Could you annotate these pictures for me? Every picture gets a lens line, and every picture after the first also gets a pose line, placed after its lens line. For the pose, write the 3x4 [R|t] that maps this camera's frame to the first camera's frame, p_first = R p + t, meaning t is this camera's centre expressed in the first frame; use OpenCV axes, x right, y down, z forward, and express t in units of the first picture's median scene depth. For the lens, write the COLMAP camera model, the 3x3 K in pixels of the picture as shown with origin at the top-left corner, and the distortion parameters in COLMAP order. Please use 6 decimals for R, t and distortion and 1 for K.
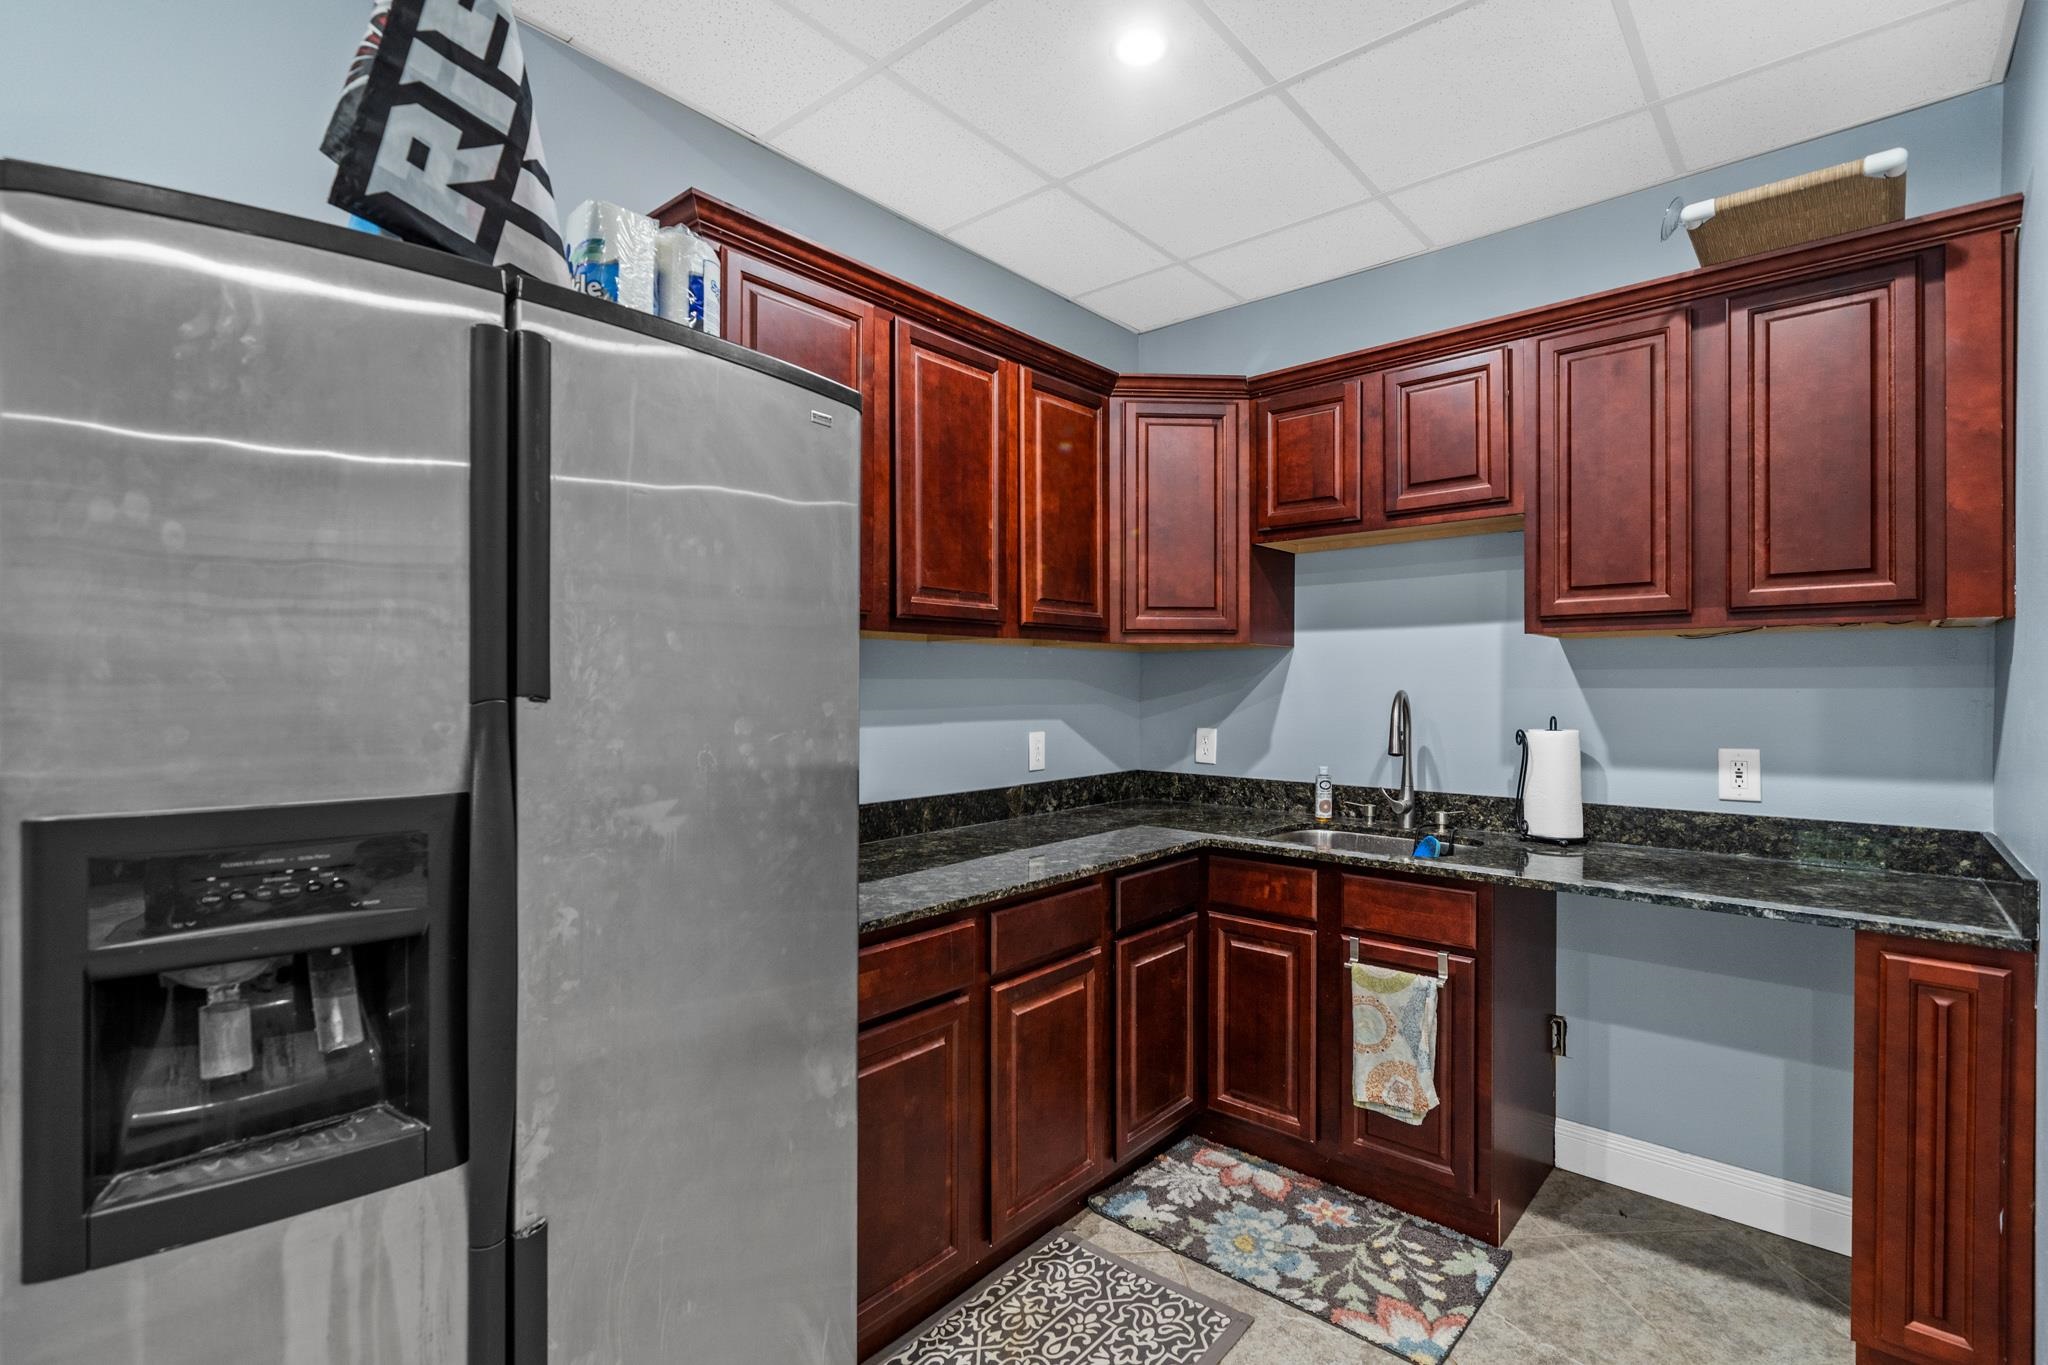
lens RADIAL K [[946.5, 0, 1020.9], [0, 946.5, 679.3], [0, 0, 1]] dist [0.004727, -0.000205]
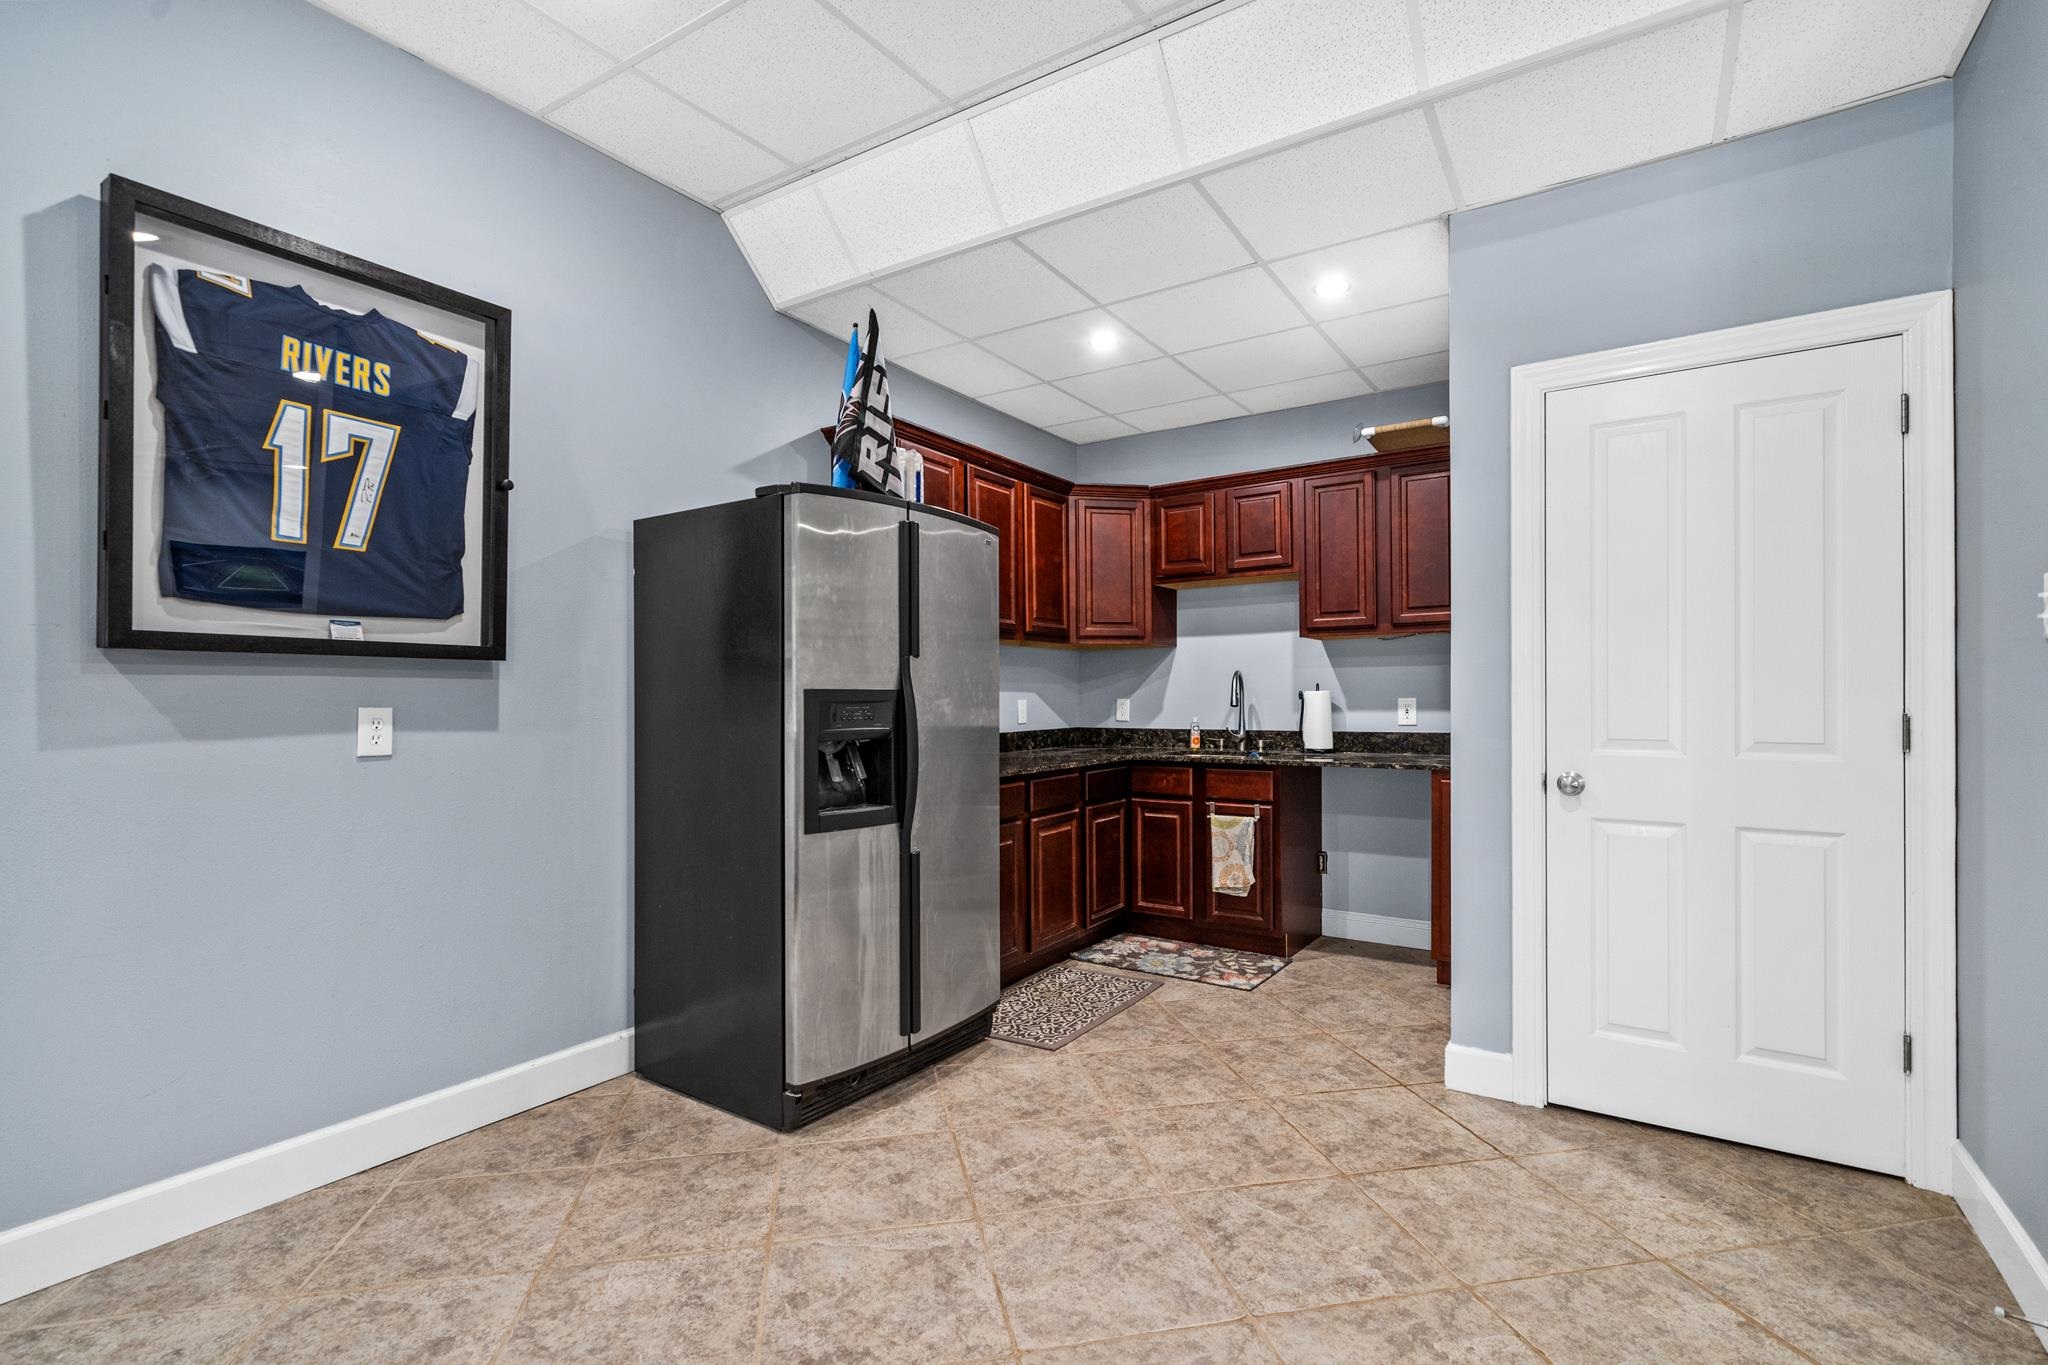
lens RADIAL K [[946.5, 0, 1024.8], [0, 946.5, 687.7], [0, 0, 1]] dist [0.004727, -0.000205]
pose [[0.990824, -0.006699, 0.134990, -0.255332], [0.007456, 0.999959, -0.005105, 0.056816], [-0.134950, 0.006065, 0.990834, -0.773419]]
